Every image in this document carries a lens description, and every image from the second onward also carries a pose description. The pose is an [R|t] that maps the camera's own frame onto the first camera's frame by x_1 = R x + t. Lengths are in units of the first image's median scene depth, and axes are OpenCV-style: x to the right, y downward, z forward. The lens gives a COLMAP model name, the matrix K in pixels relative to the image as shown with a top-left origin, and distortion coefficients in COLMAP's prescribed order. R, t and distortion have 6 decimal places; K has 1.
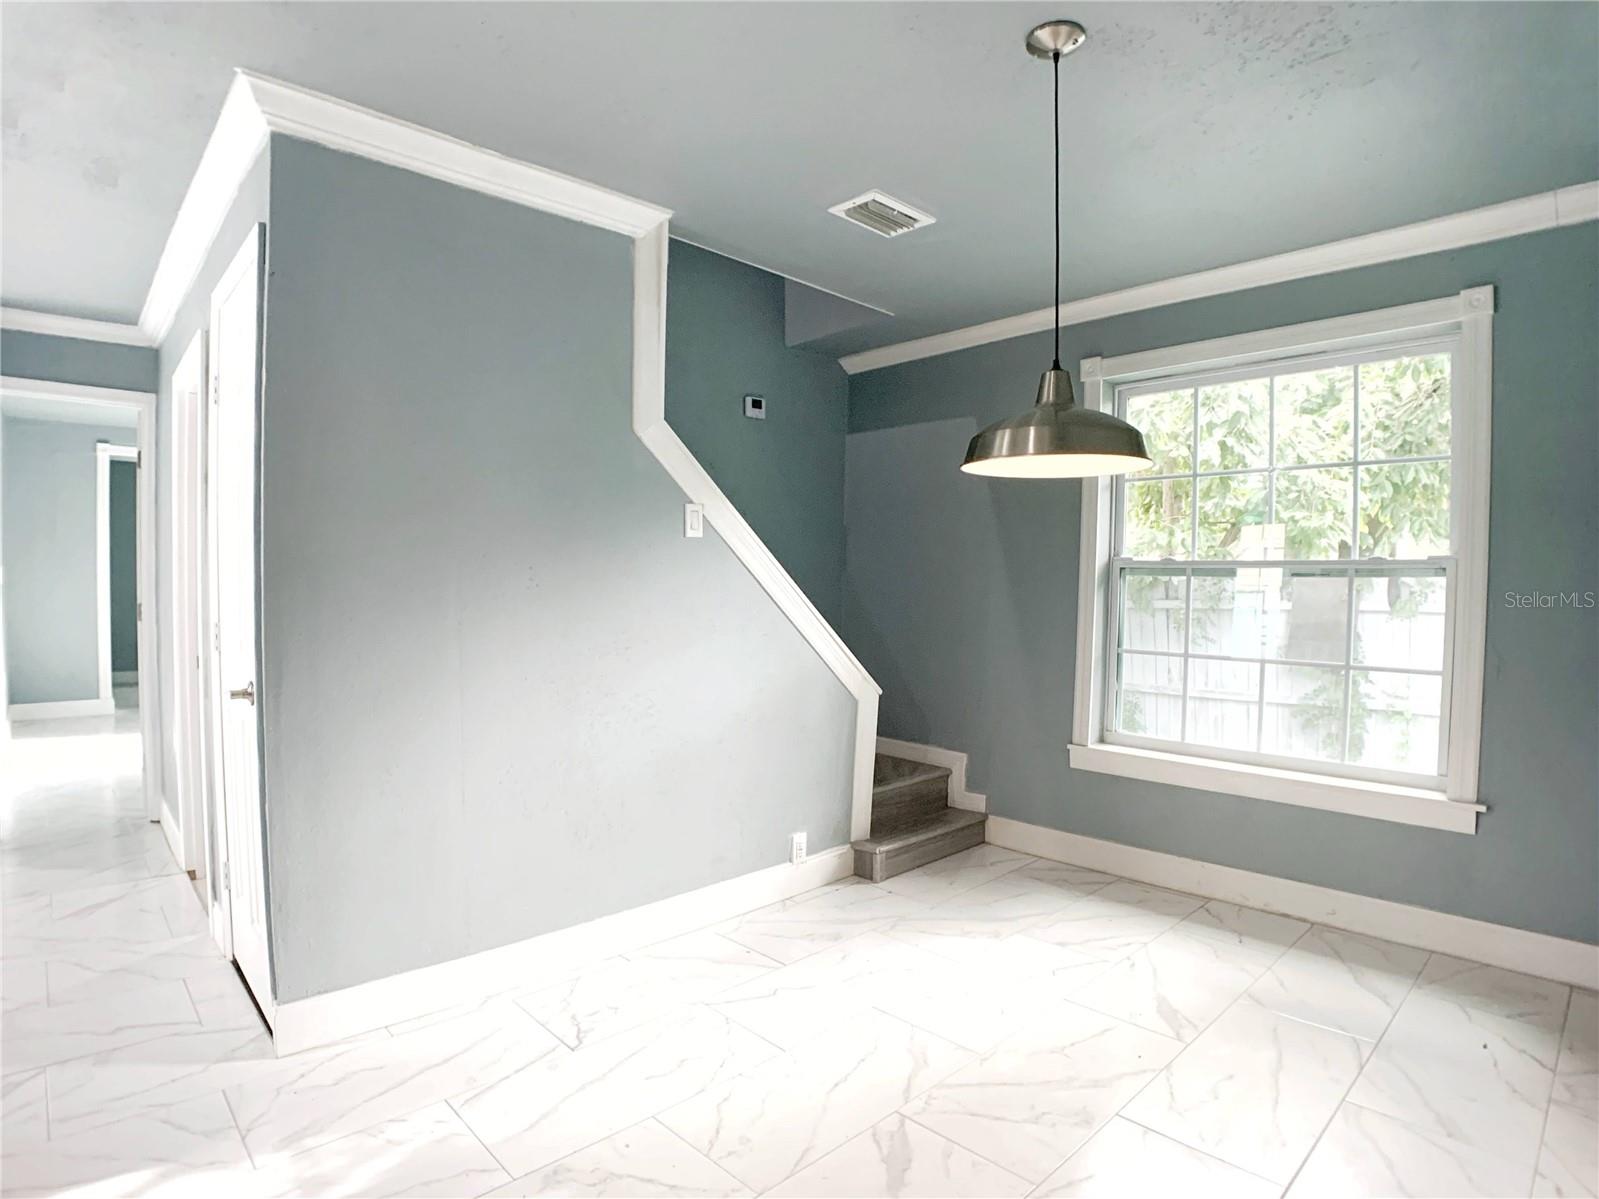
lens RADIAL K [[846.7, 0, 795.4], [0, 846.7, 603.7], [0, 0, 1]] dist [-0.103376, 0.025315]
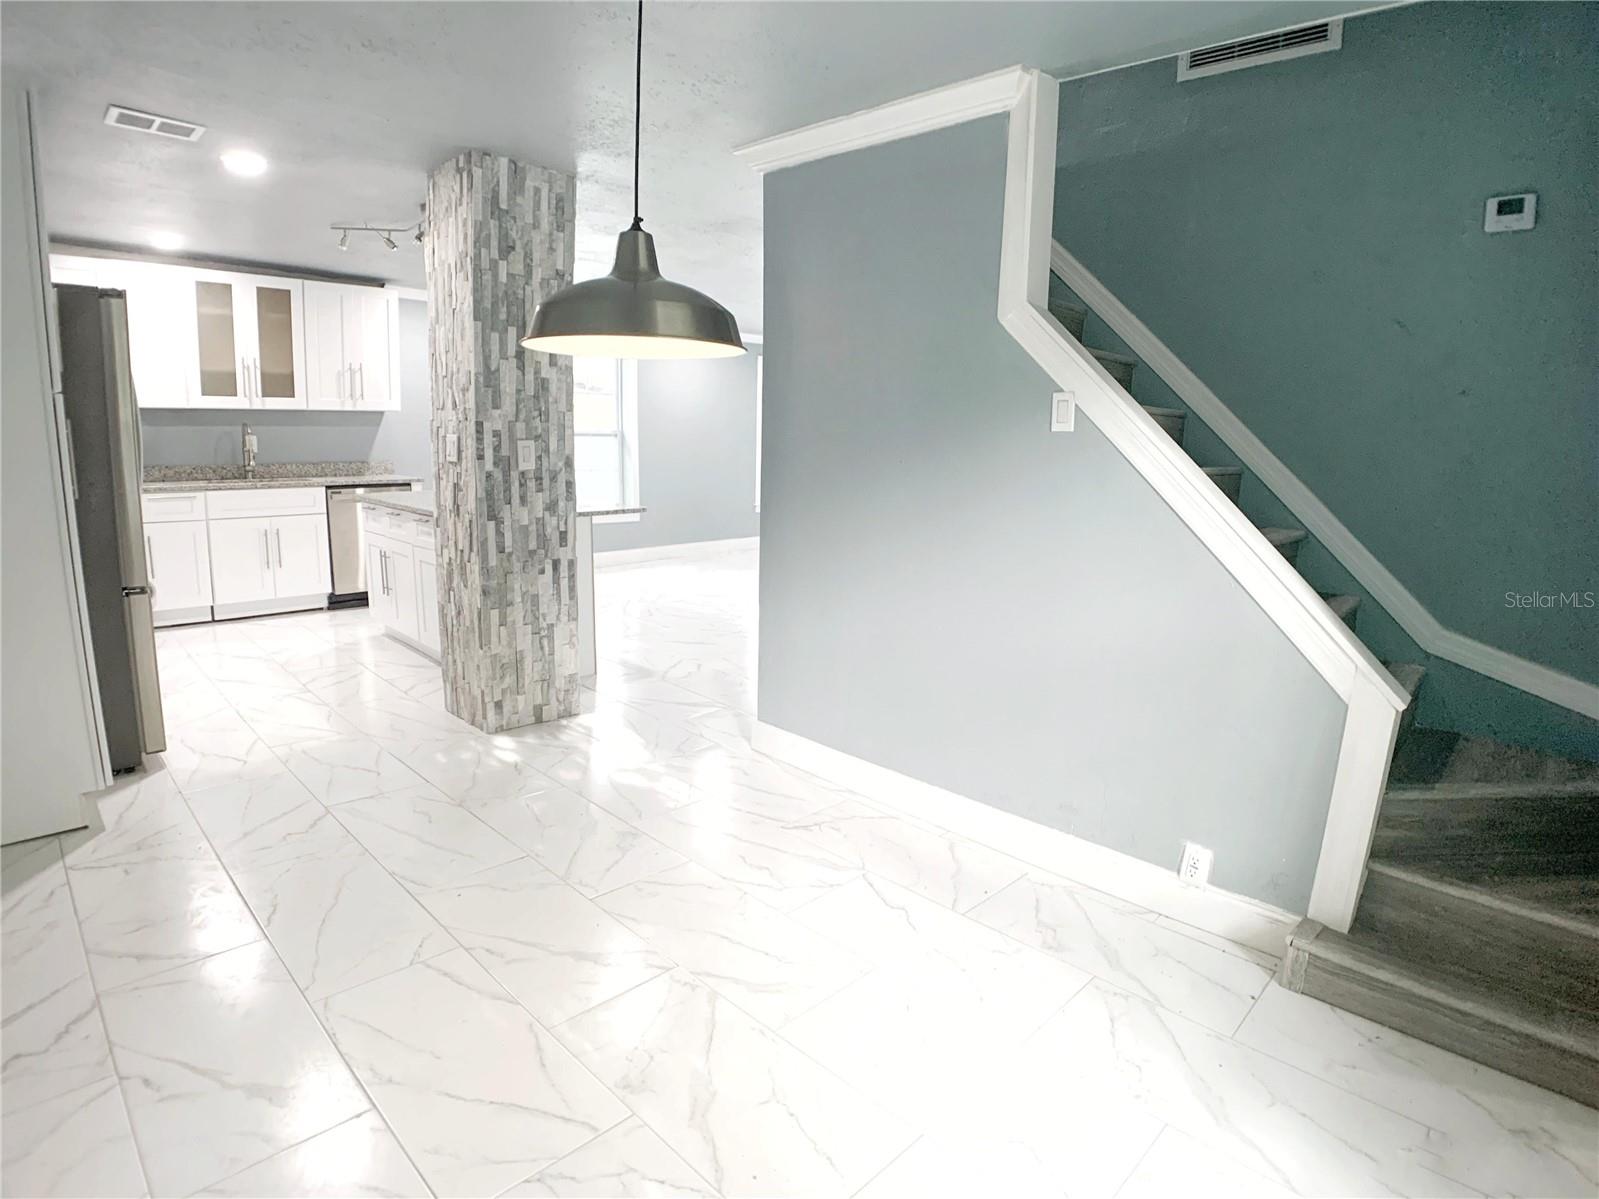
lens RADIAL K [[846.7, 0, 795.4], [0, 846.7, 603.7], [0, 0, 1]] dist [-0.103376, 0.025315]
pose [[0.031670, 0.180742, -0.983021, 0.617314], [-0.065330, 0.981785, 0.178410, -0.033008], [0.997361, 0.058570, 0.042901, 0.579299]]
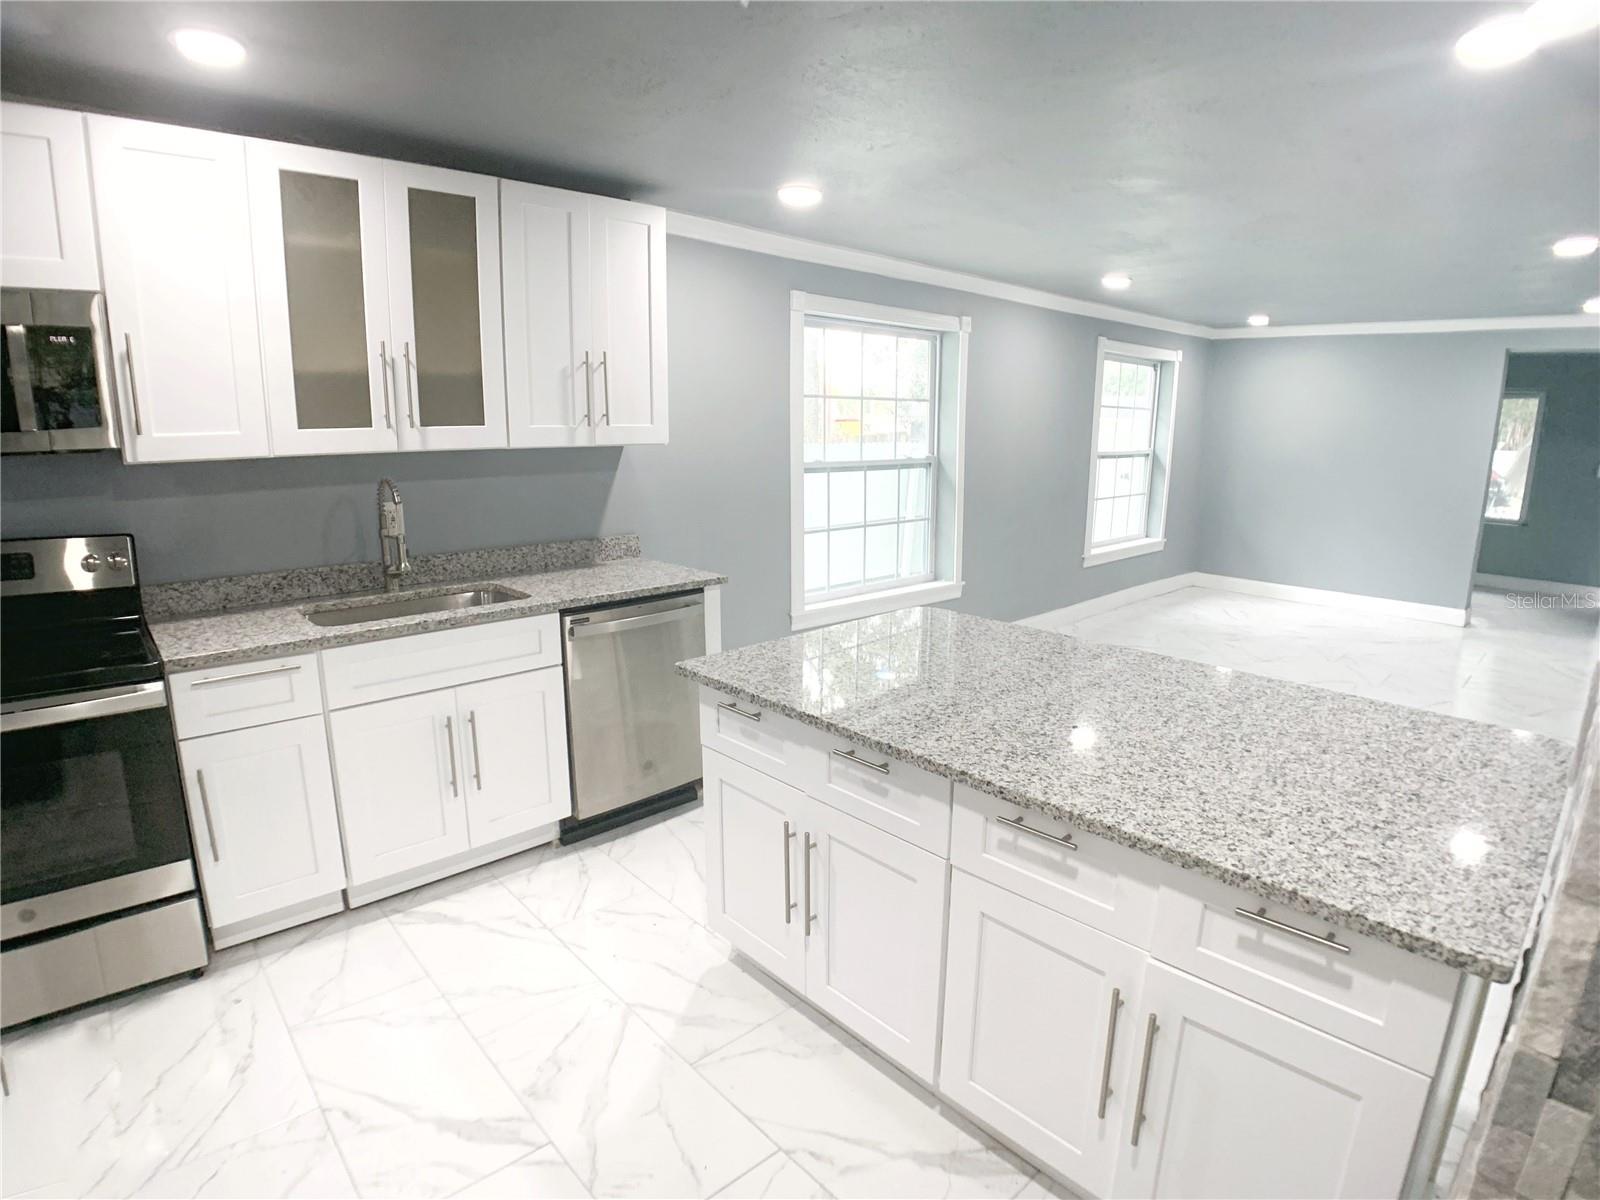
lens RADIAL K [[843.9, 0, 800.5], [0, 843.9, 611.3], [0, 0, 1]] dist [-0.071858, 0.000433]
pose [[-0.013062, 0.204507, -0.978778, -0.271126], [-0.043768, 0.977806, 0.204888, -0.084952], [0.998956, 0.045515, -0.003821, -0.063416]]
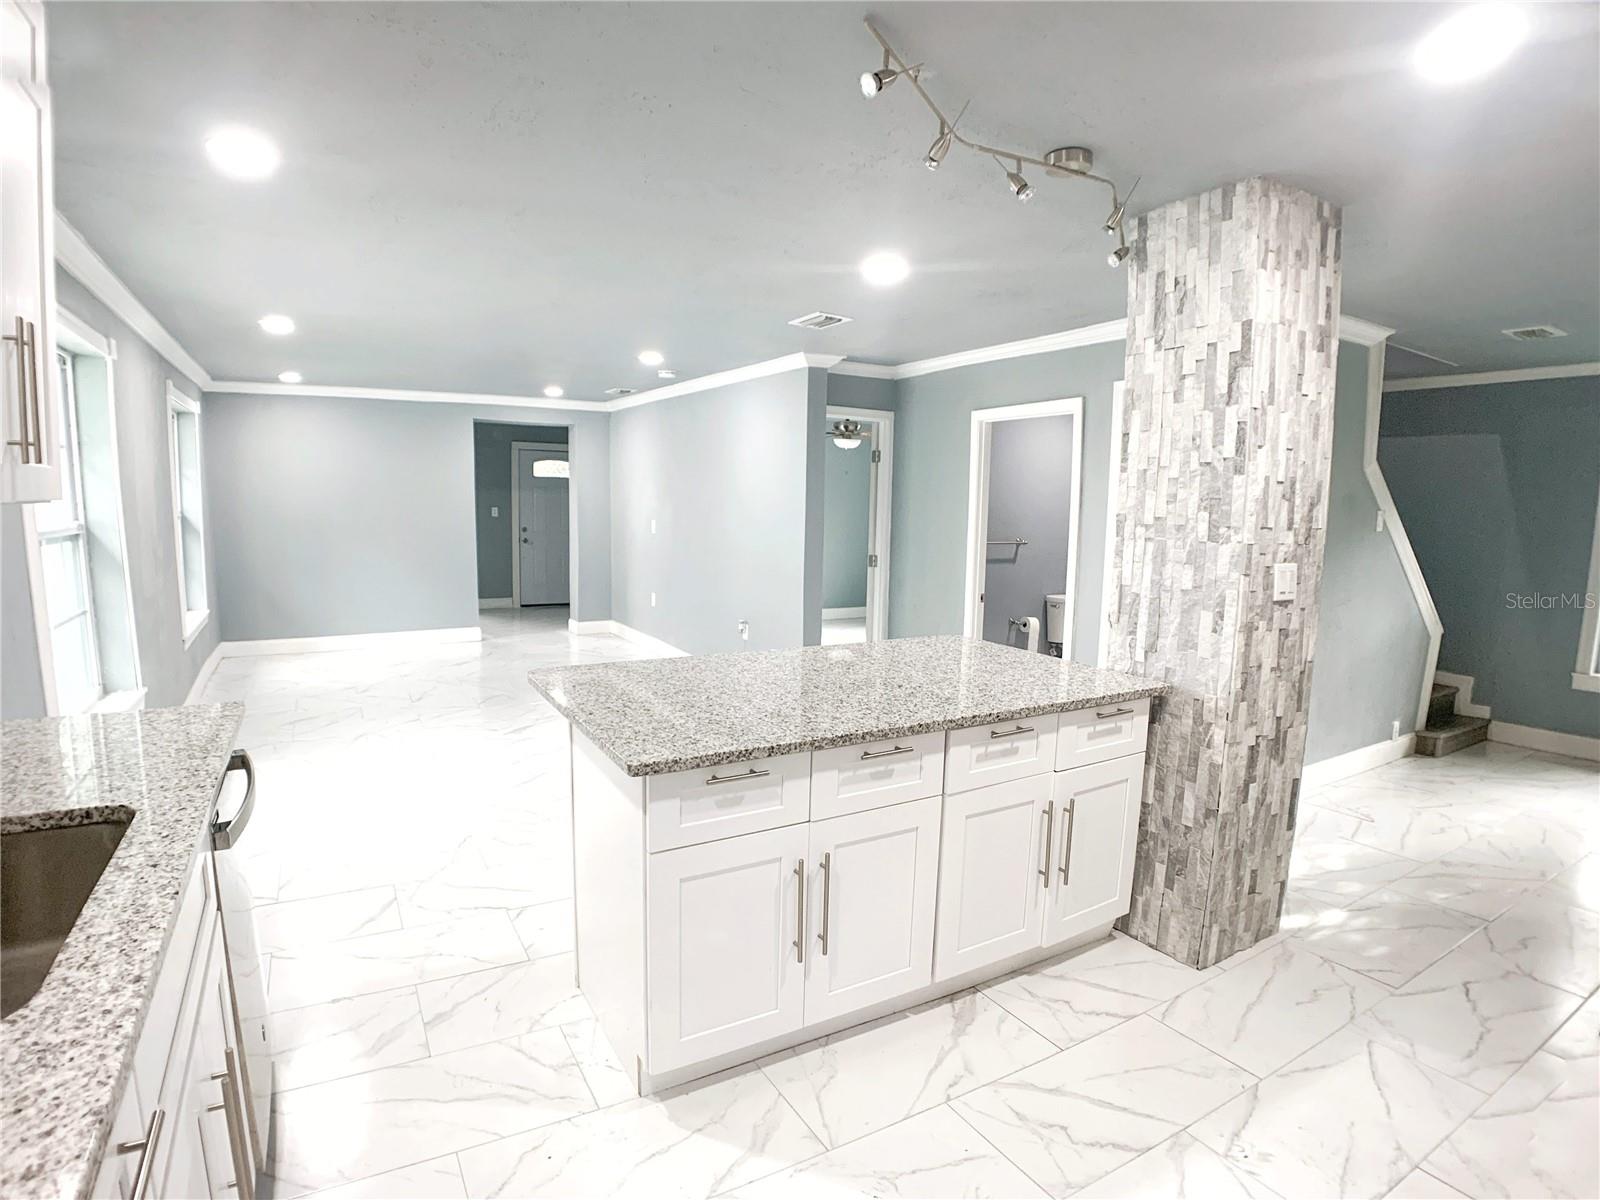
lens RADIAL K [[847.2, 0, 795.9], [0, 847.2, 604.2], [0, 0, 1]] dist [-0.103376, 0.025315]
pose [[0.971823, 0.029028, -0.233919, -0.683879], [-0.009579, 0.996432, 0.083856, -0.048375], [0.235518, -0.079253, 0.968633, -0.621191]]
